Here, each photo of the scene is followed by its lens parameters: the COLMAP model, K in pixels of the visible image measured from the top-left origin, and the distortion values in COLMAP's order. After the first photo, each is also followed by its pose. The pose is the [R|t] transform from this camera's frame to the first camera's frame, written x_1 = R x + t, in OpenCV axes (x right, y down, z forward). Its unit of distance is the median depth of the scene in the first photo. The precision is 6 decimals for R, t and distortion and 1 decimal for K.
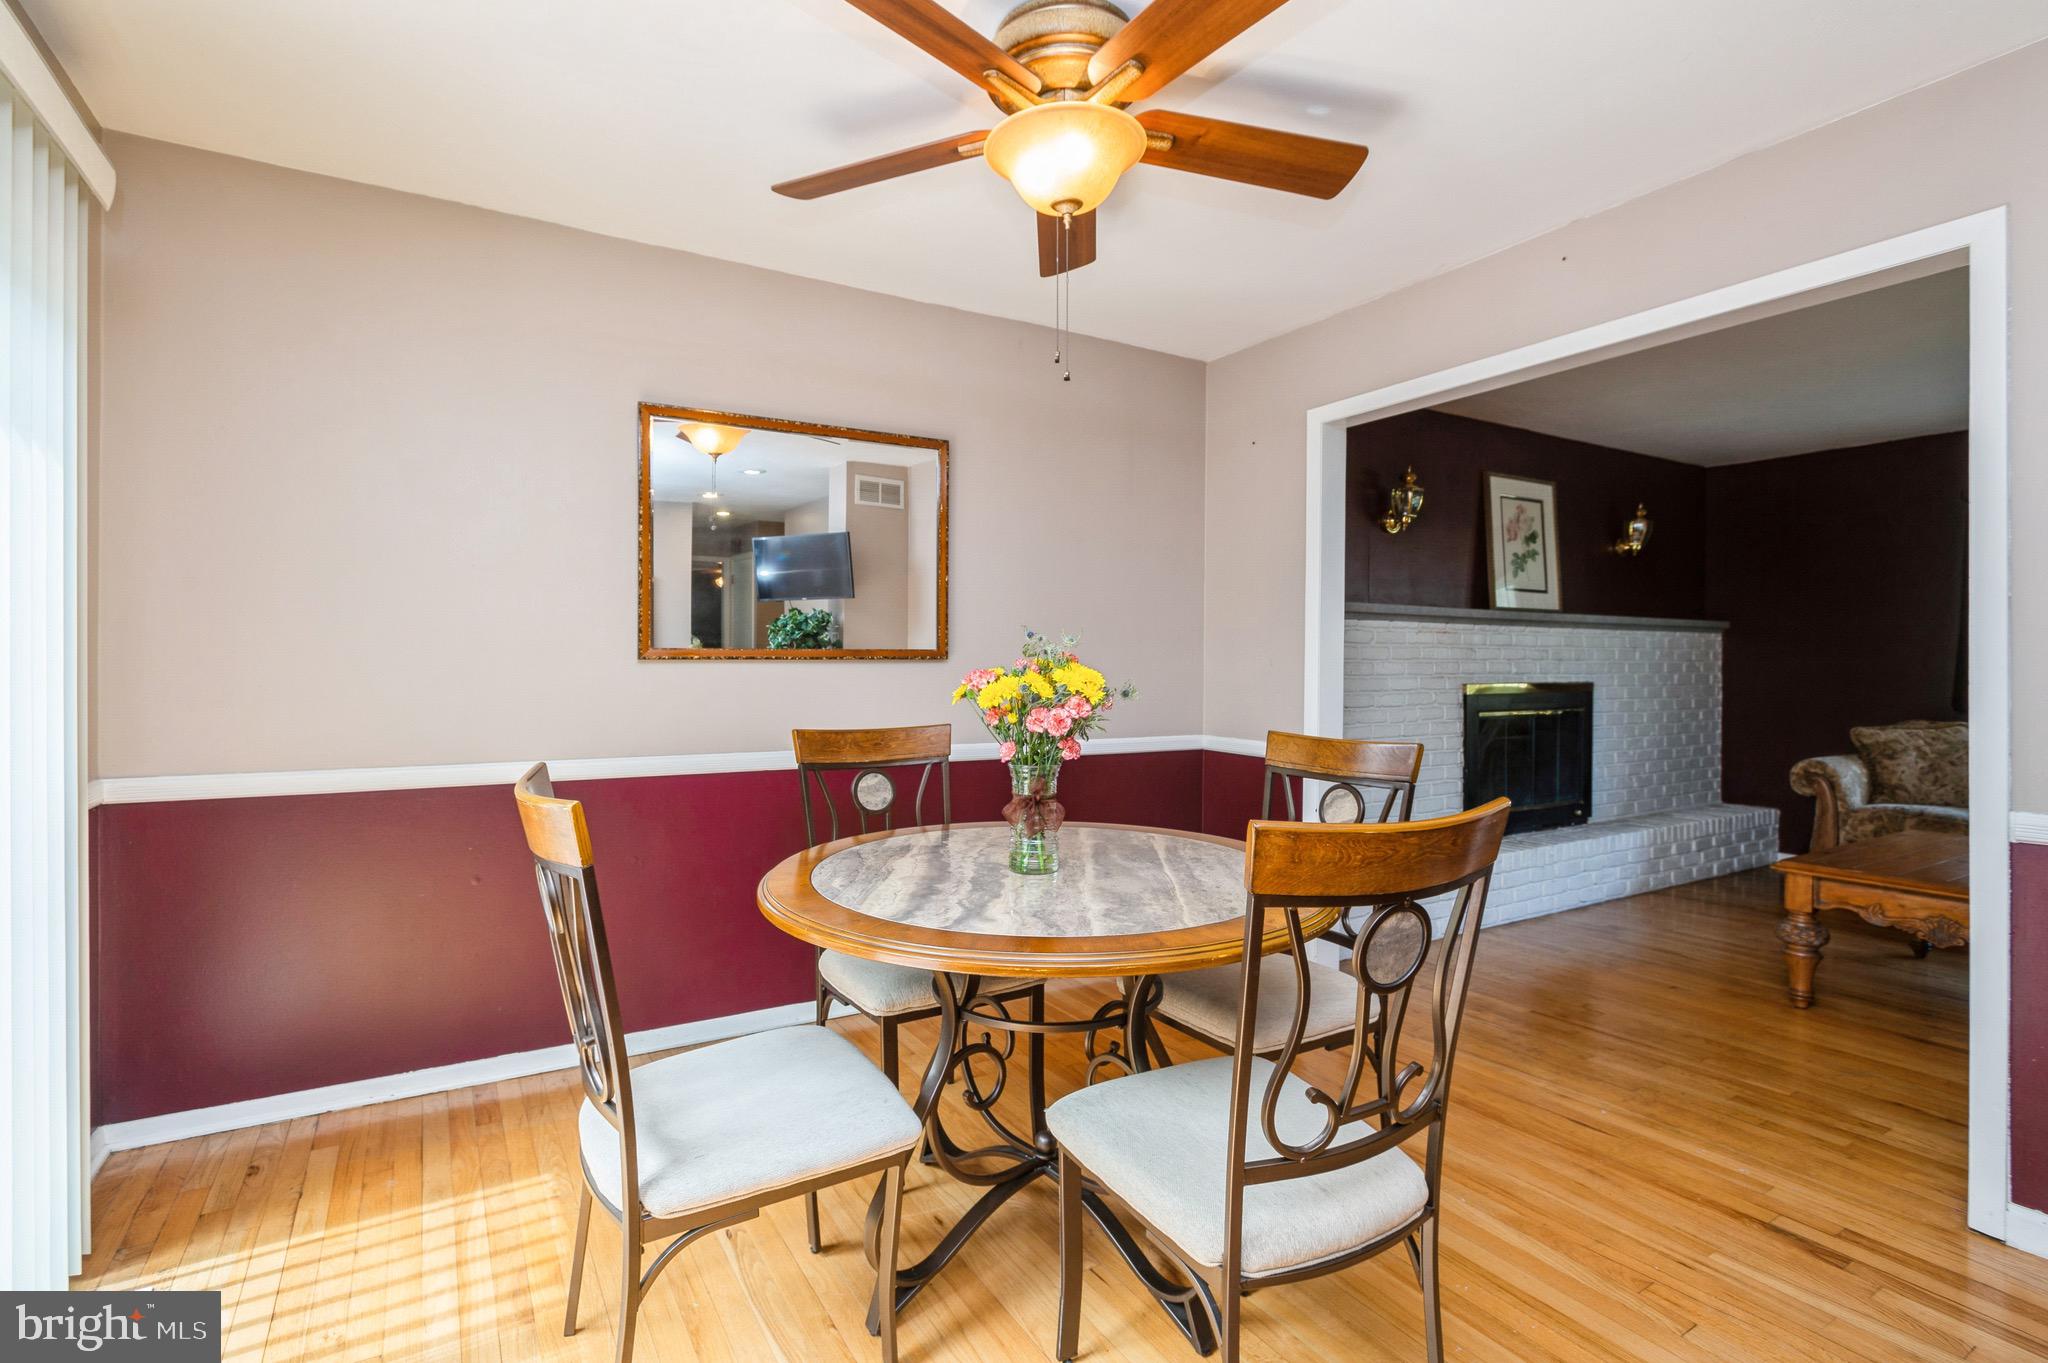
lens RADIAL K [[977.2, 0, 1023.9], [0, 977.2, 675.0], [0, 0, 1]] dist [0.002420, -0.001185]
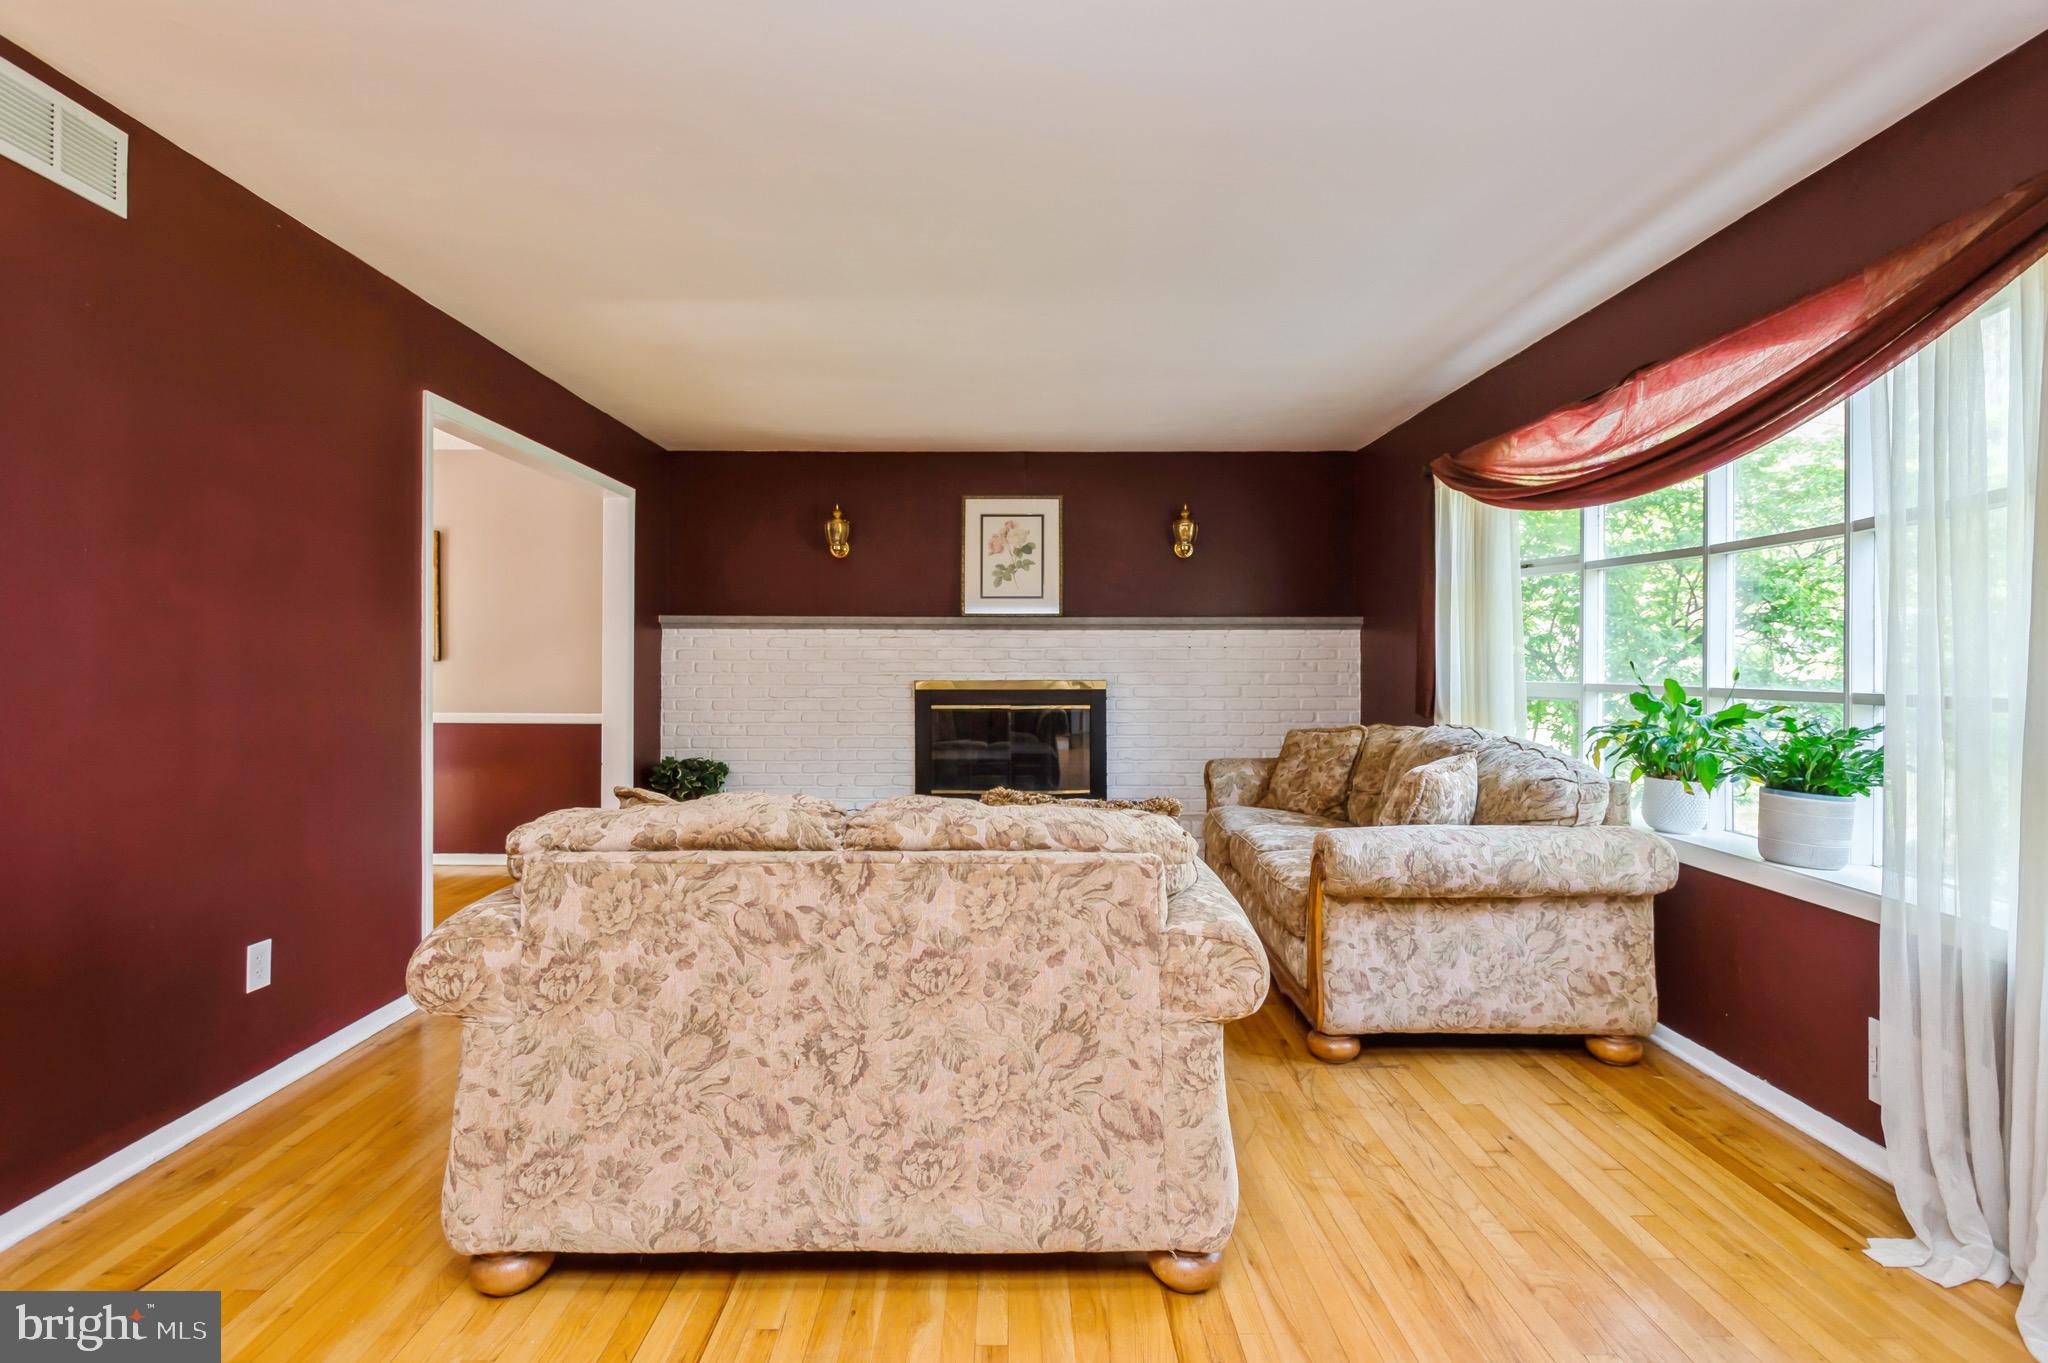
lens RADIAL K [[977.2, 0, 990.3], [0, 977.2, 649.6], [0, 0, 1]] dist [0.002420, -0.001185]
pose [[0.857880, 0.000935, -0.513850, 1.056592], [-0.001764, 0.999998, -0.001125, -0.026004], [0.513847, 0.001871, 0.857880, 0.033337]]
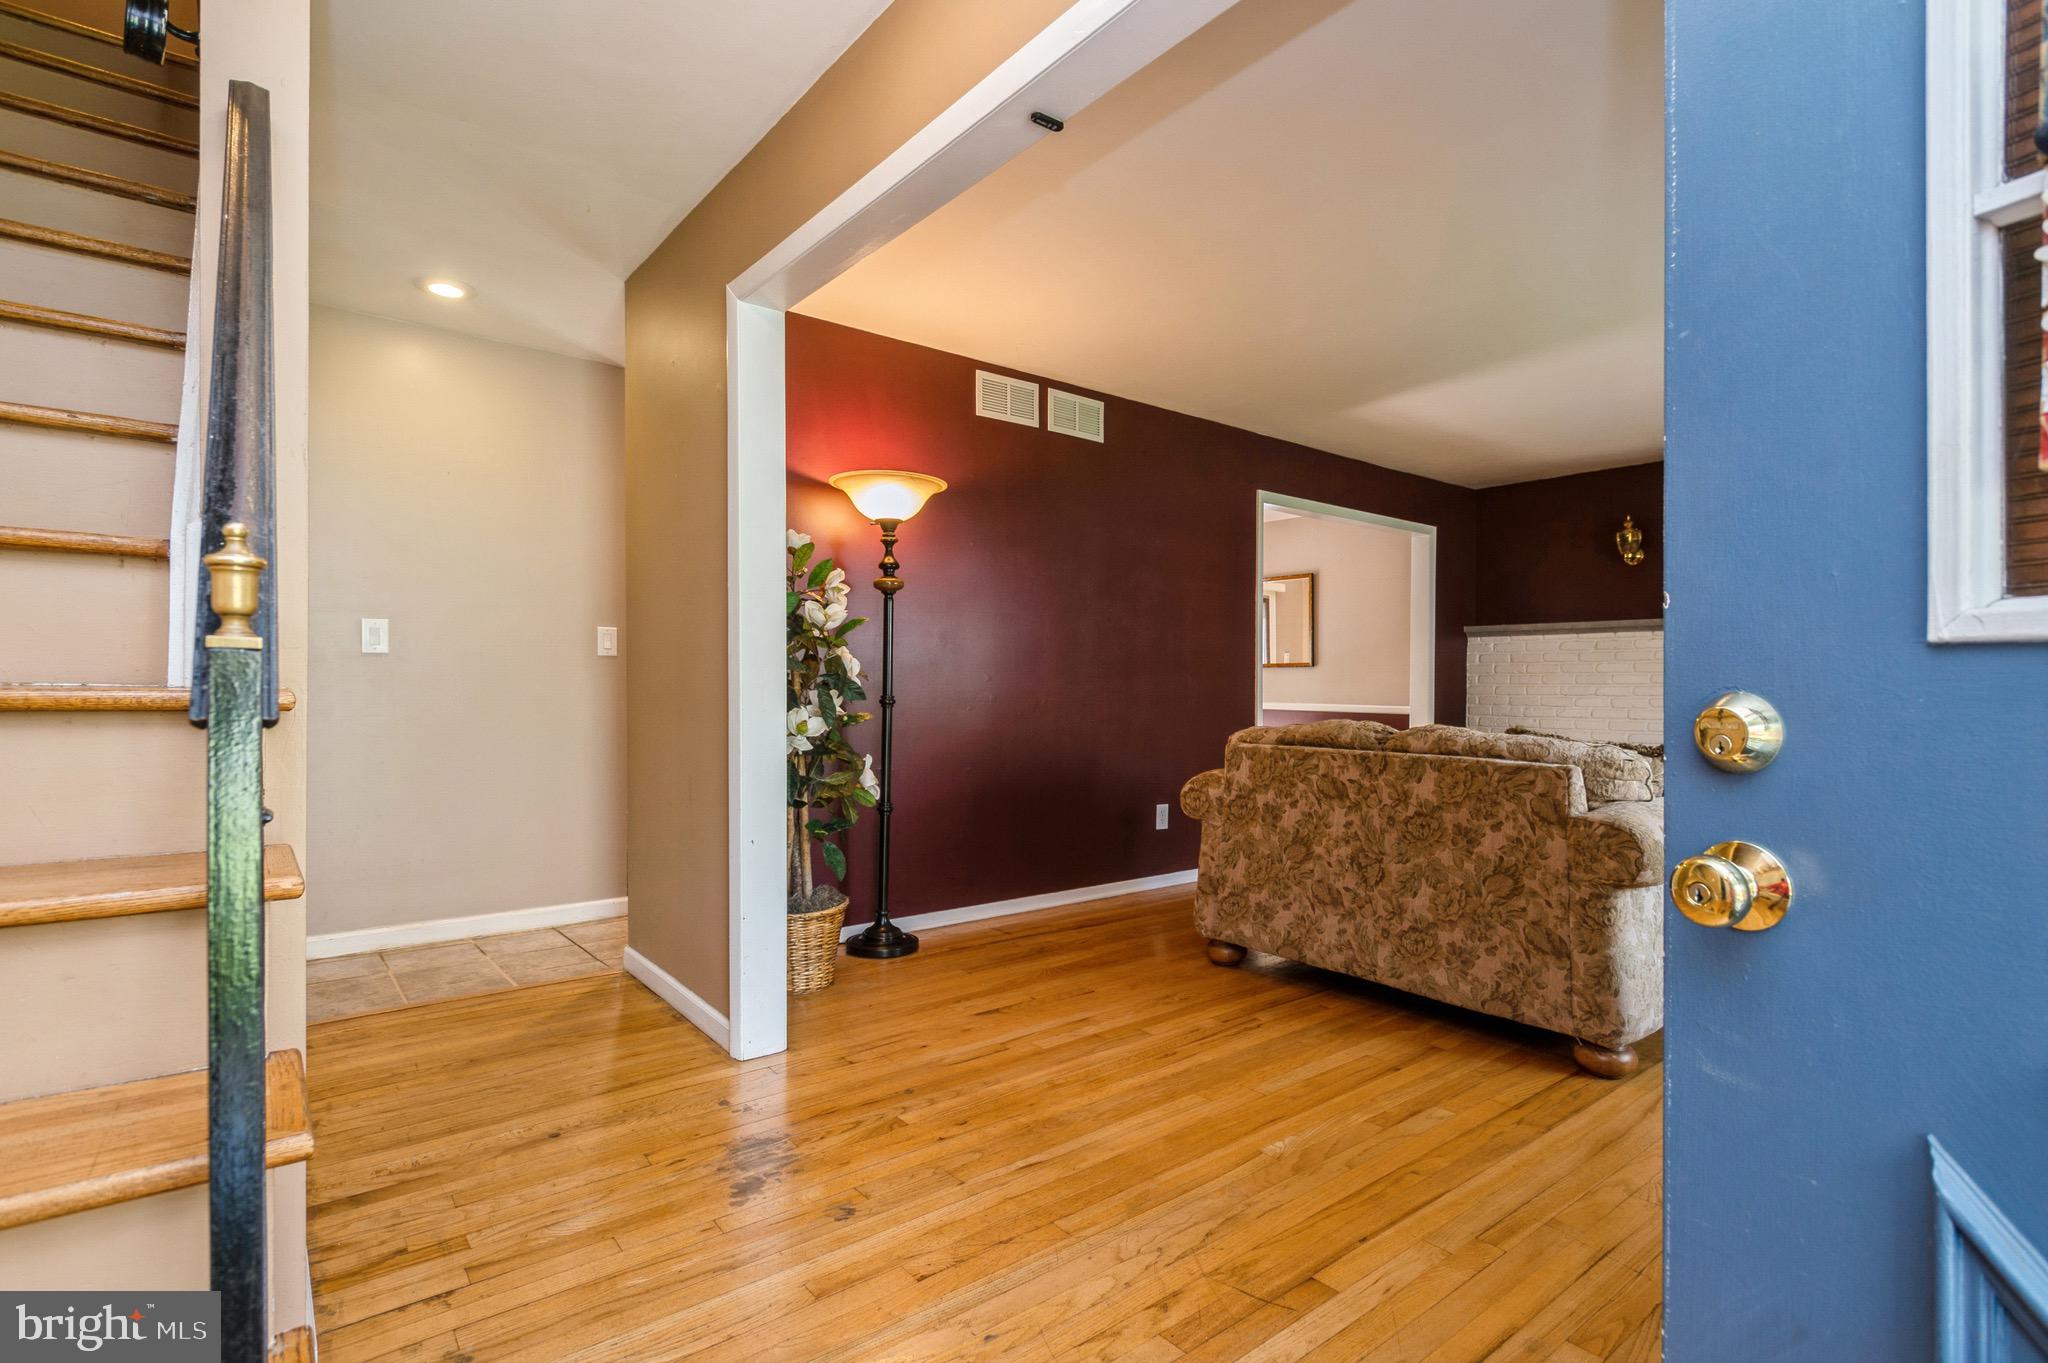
lens RADIAL K [[977.2, 0, 1027.1], [0, 977.2, 678.9], [0, 0, 1]] dist [0.002420, -0.001185]
pose [[0.127244, 0.000206, -0.991871, 1.405308], [0.003088, 0.999995, 0.000604, 0.002450], [0.991867, -0.003140, 0.127242, 0.021488]]
